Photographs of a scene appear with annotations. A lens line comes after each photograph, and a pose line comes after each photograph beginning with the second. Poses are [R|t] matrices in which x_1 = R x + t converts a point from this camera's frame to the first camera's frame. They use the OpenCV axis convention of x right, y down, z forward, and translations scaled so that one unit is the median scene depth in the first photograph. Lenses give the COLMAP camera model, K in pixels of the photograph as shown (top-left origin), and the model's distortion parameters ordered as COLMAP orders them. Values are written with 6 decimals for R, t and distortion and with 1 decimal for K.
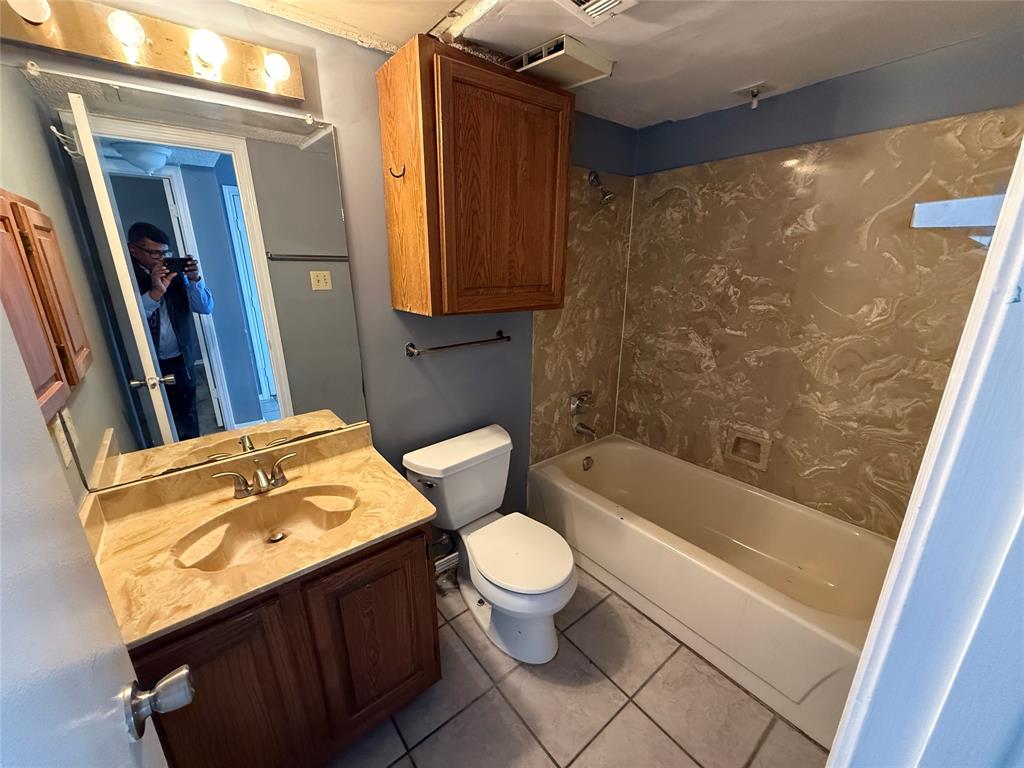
lens RADIAL K [[413.5, 0, 508.5], [0, 413.5, 381.4], [0, 0, 1]] dist [-0.001089, 0.000343]
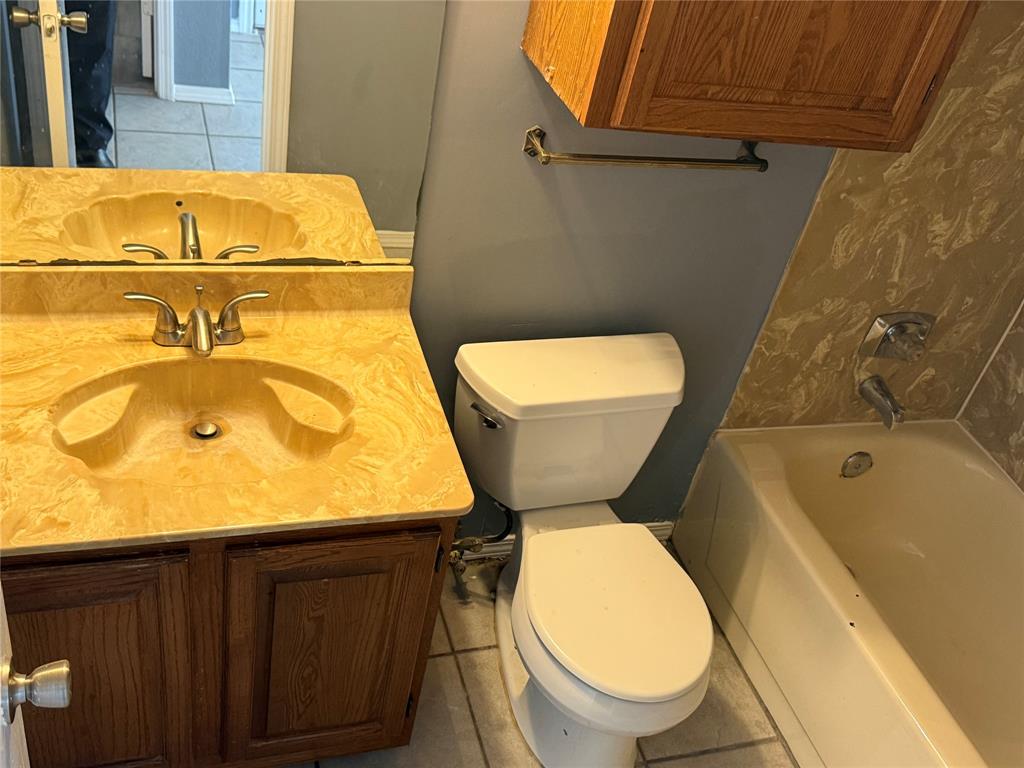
lens RADIAL K [[1031.7, 0, 512.0], [0, 1031.7, 384.0], [0, 0, 1]] dist [0.137066, -0.289421]
pose [[0.915293, 0.358456, -0.183709, 0.049826], [-0.283584, 0.897377, 0.338075, -0.231736], [0.286041, -0.257340, 0.923015, -0.147186]]
